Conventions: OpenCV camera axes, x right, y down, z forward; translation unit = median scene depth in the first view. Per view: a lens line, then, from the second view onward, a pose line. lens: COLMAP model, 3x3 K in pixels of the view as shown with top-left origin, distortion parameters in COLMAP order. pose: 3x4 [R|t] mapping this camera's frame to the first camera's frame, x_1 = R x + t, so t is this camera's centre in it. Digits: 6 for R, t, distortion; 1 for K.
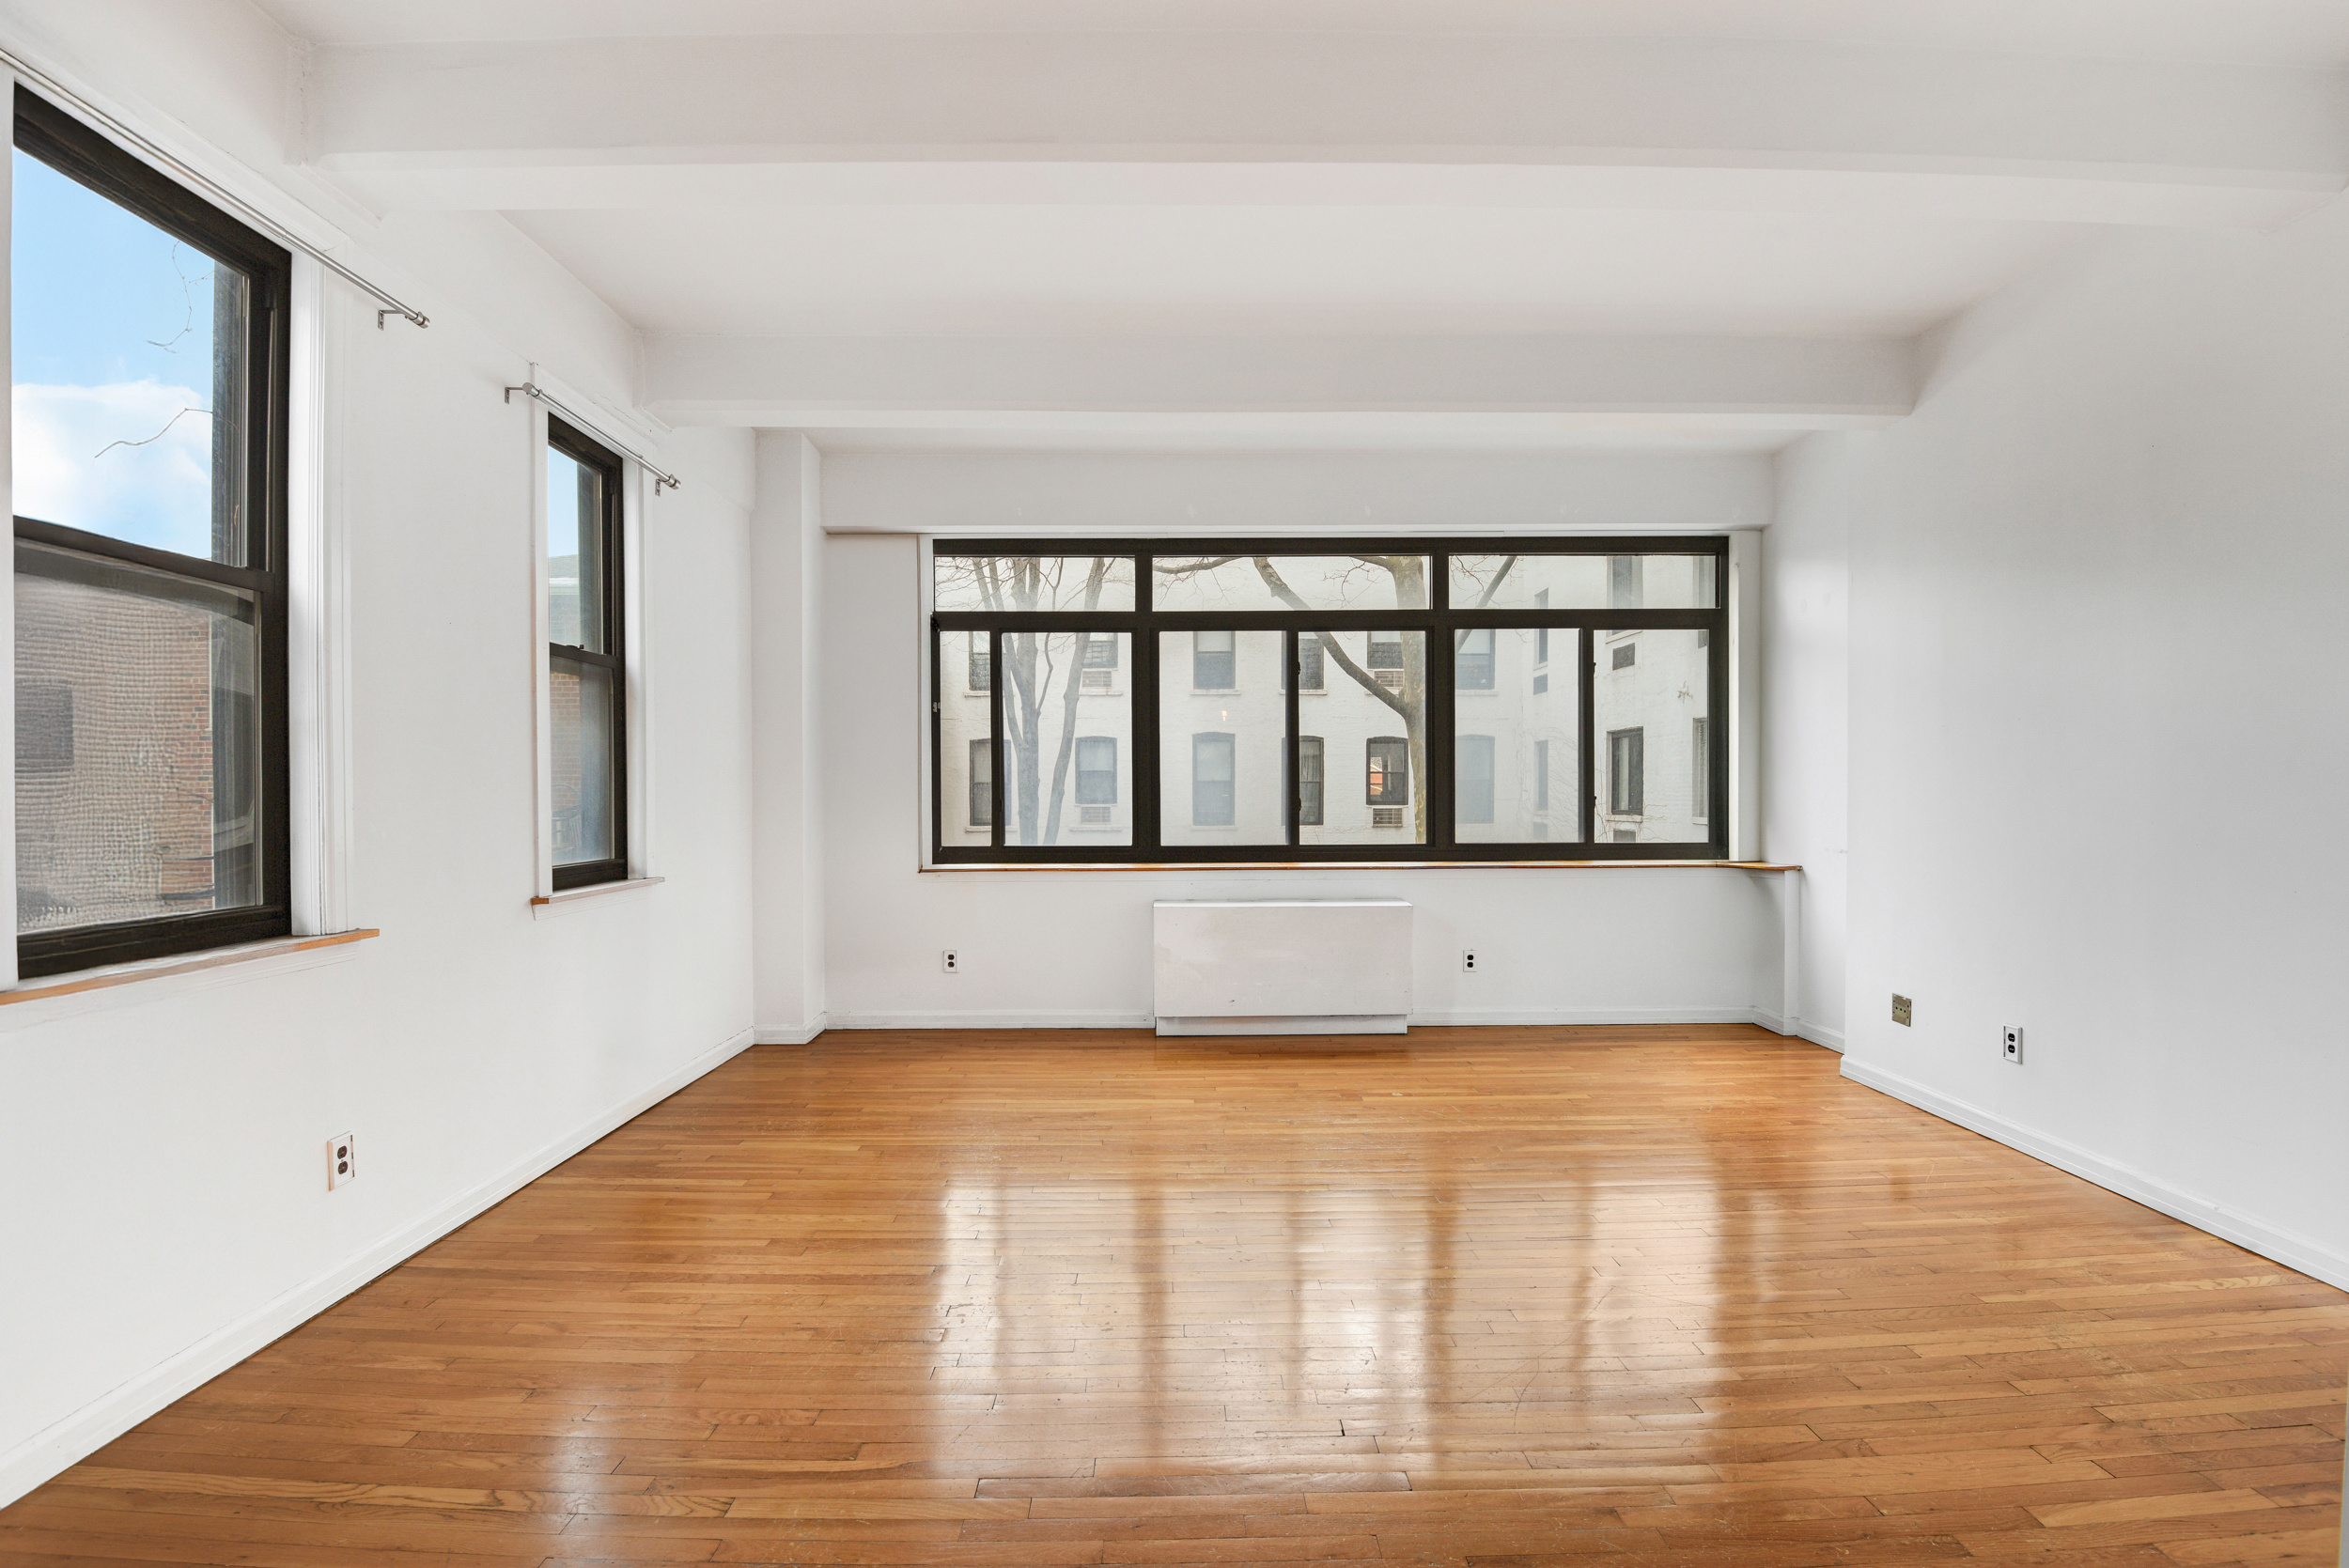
lens RADIAL K [[1084.4, 0, 1163.2], [0, 1084.4, 791.4], [0, 0, 1]] dist [-0.002029, -0.024446]
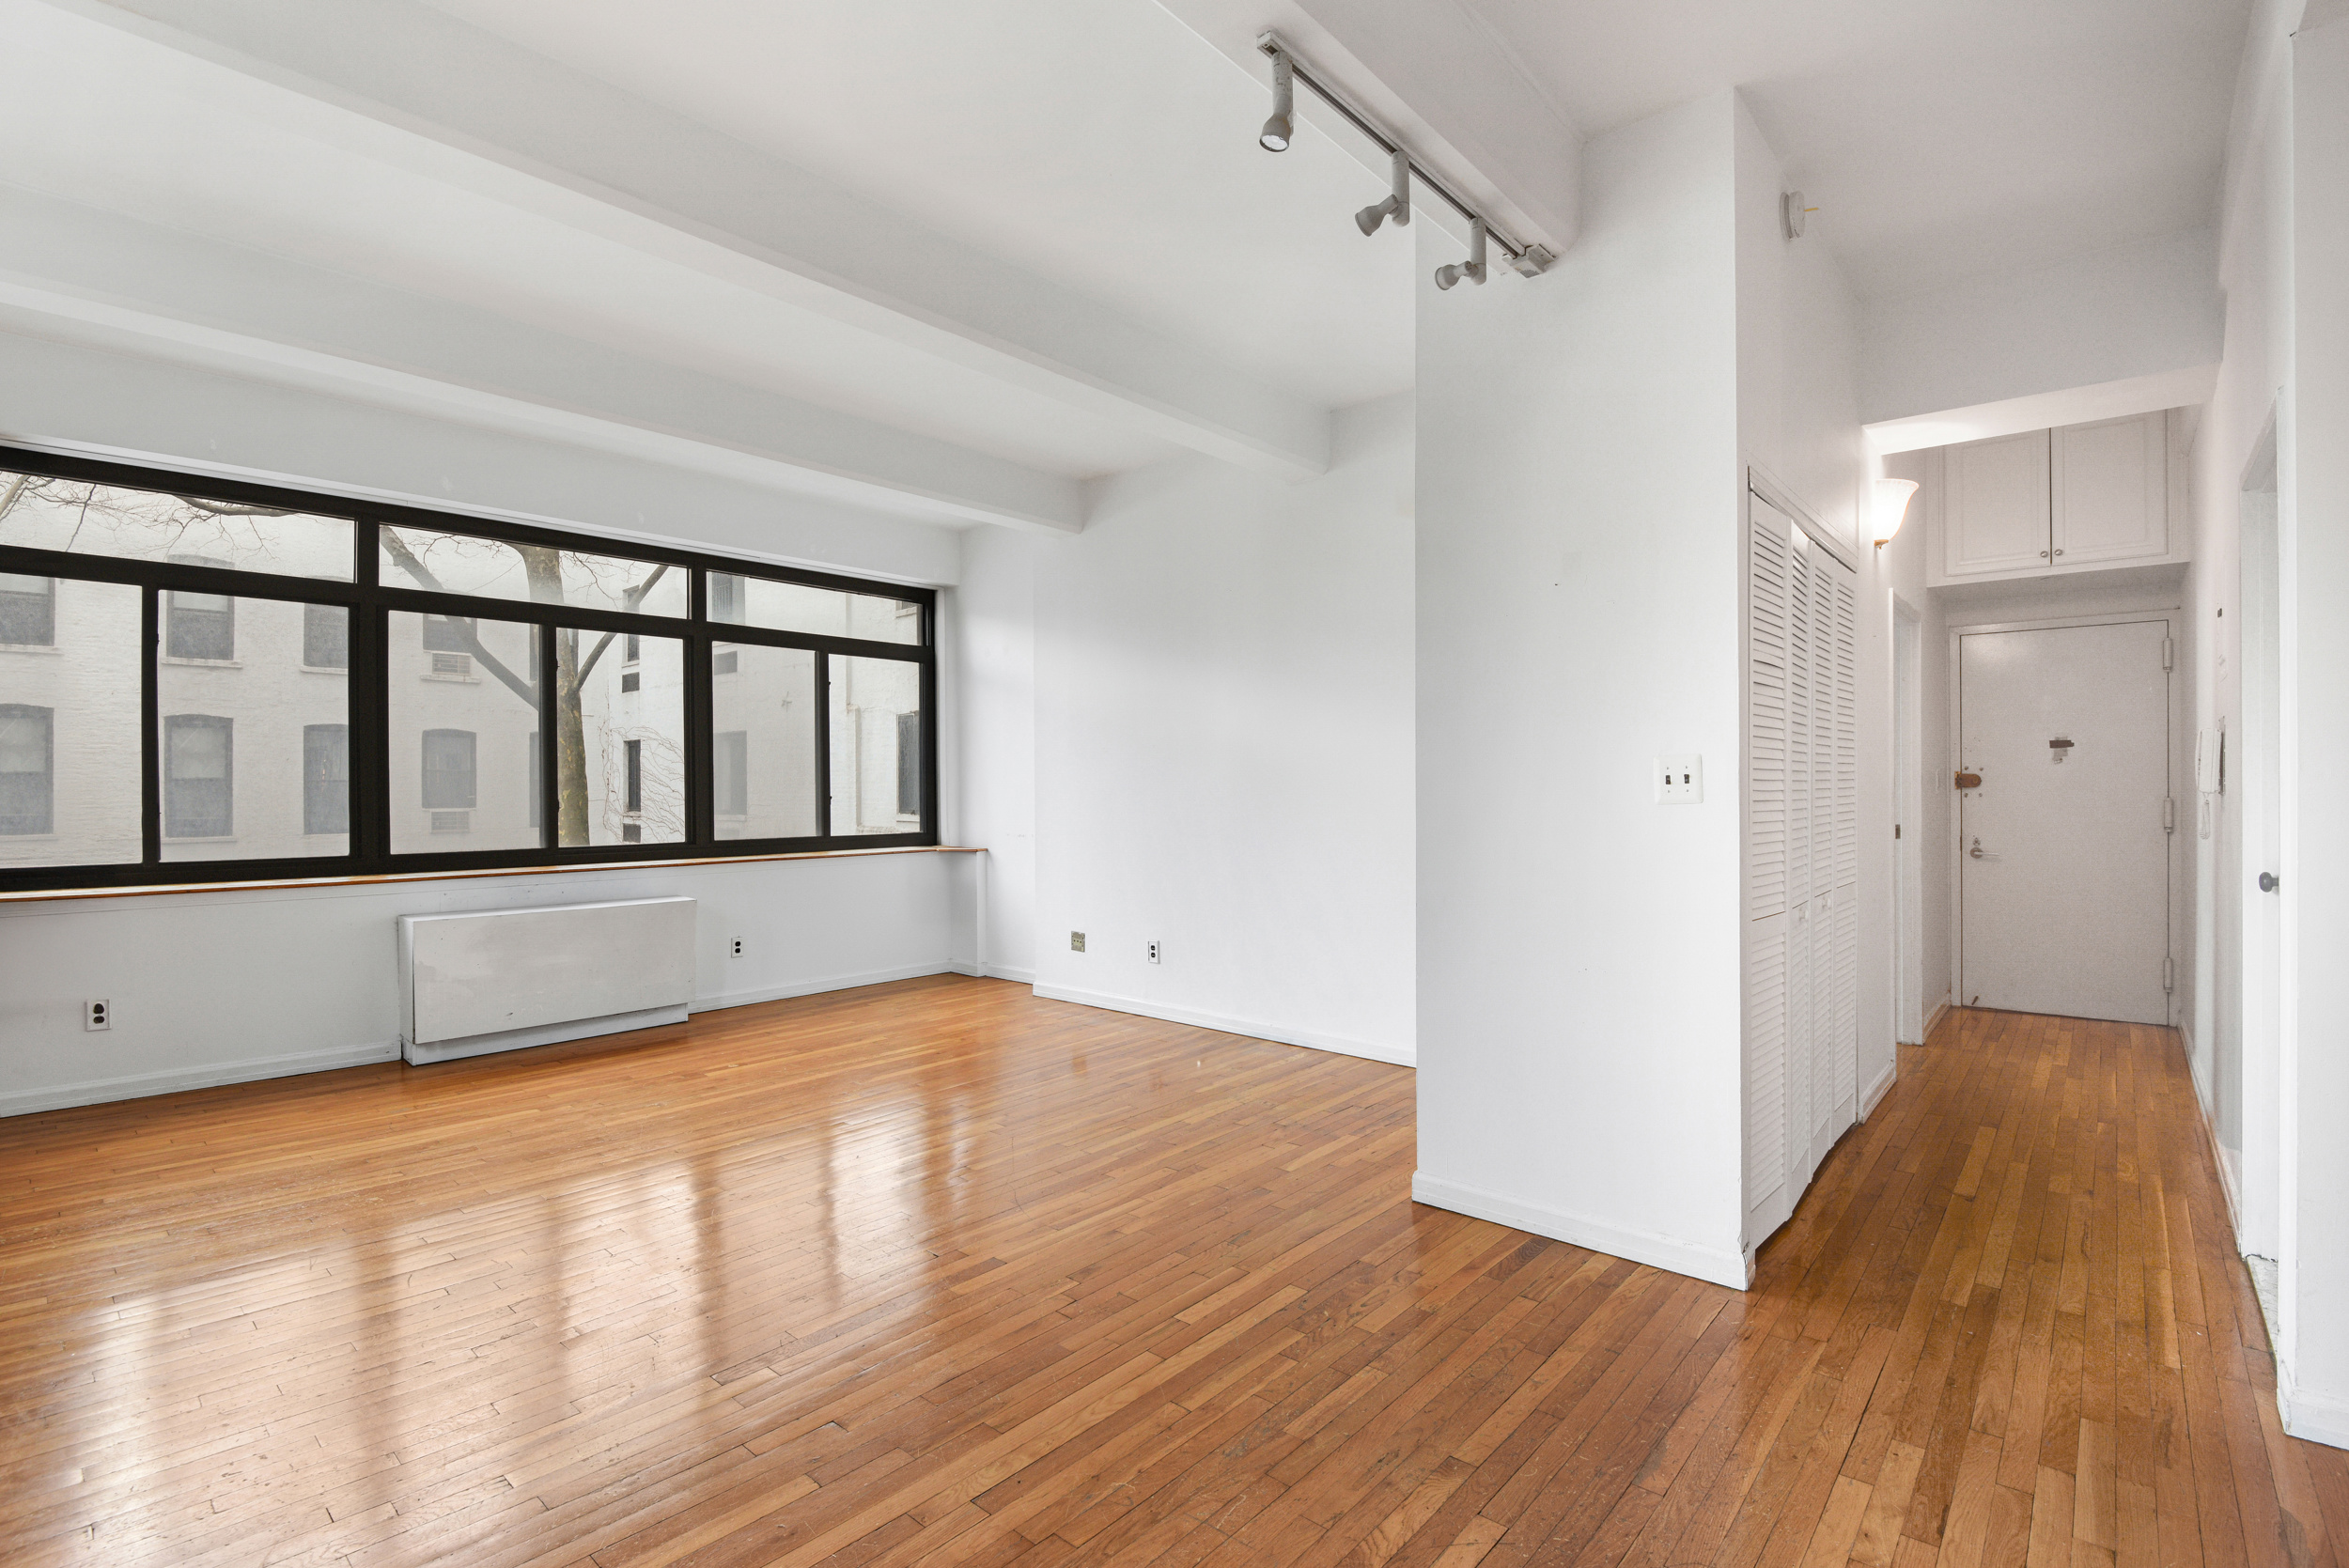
lens RADIAL K [[1084.4, 0, 1163.2], [0, 1084.4, 791.4], [0, 0, 1]] dist [-0.002029, -0.024446]
pose [[0.671664, -0.000627, 0.740856, -0.247968], [0.000987, 1.000000, -0.000049, -0.000096], [-0.740856, 0.000764, 0.671664, -0.054104]]
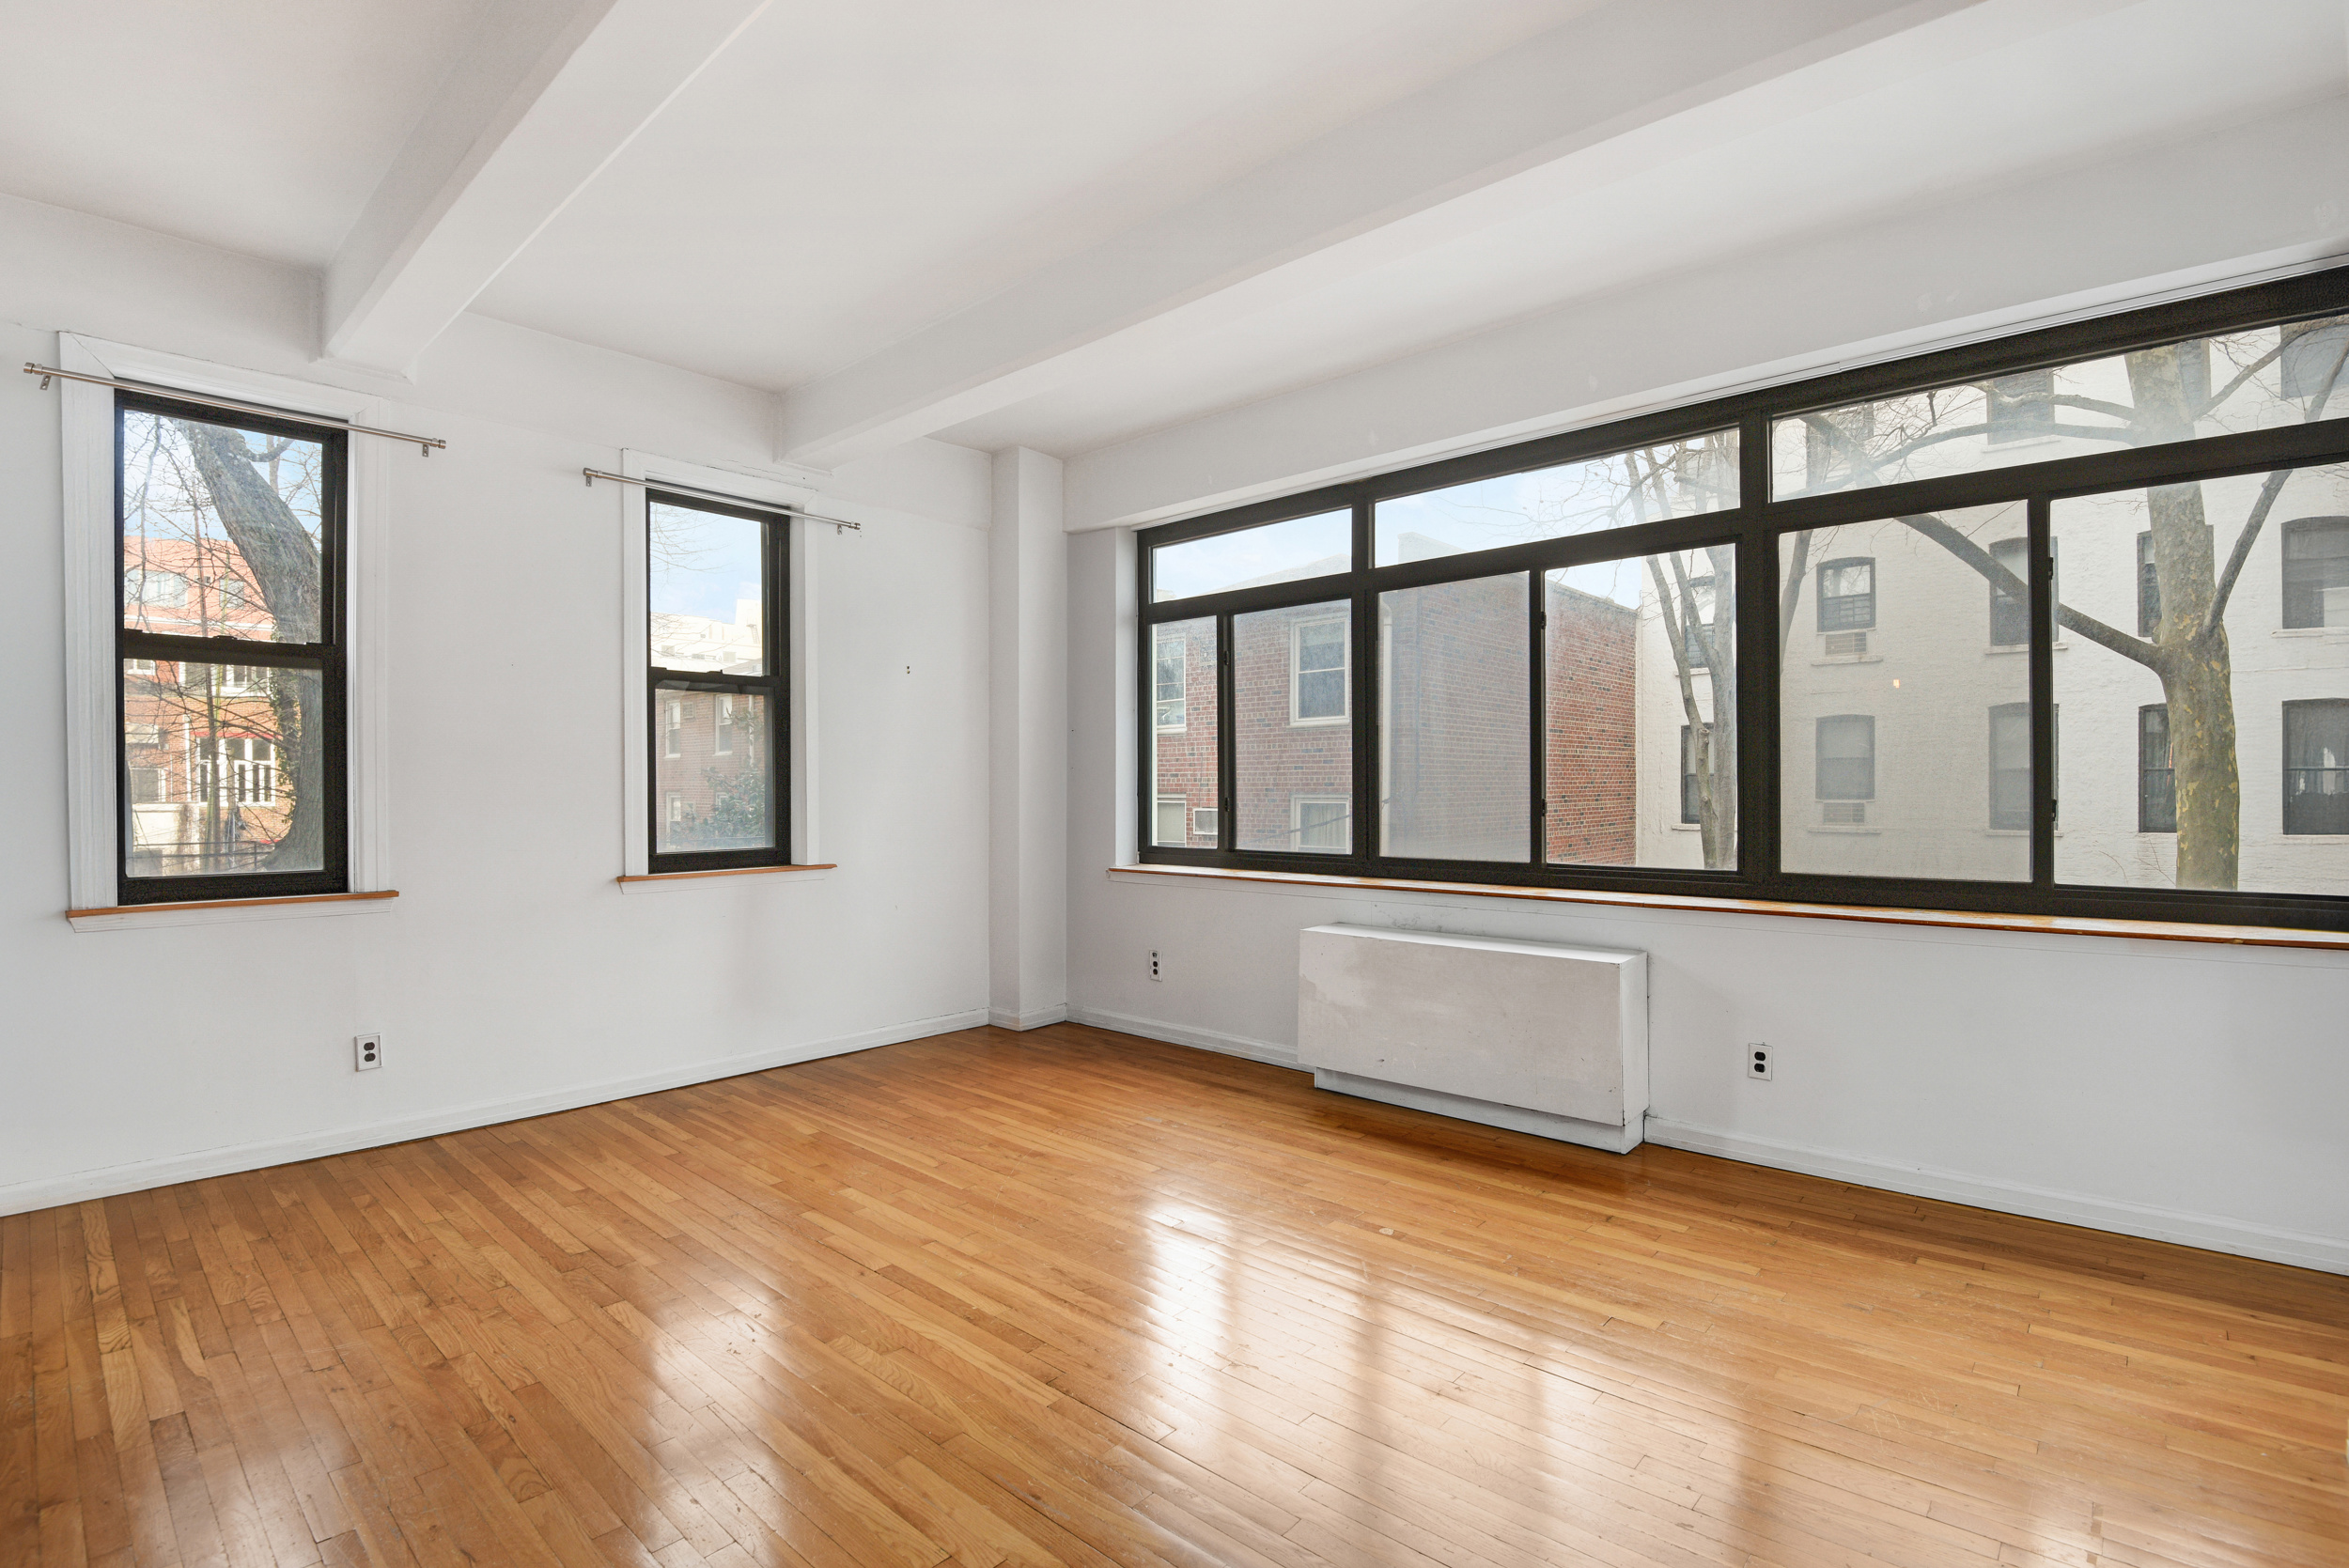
lens RADIAL K [[1084.4, 0, 1163.2], [0, 1084.4, 791.4], [0, 0, 1]] dist [-0.002029, -0.024446]
pose [[0.735842, 0.002400, -0.677149, 0.466116], [0.001615, 0.999985, 0.005299, -0.003502], [0.677152, -0.004993, 0.735827, 0.319233]]
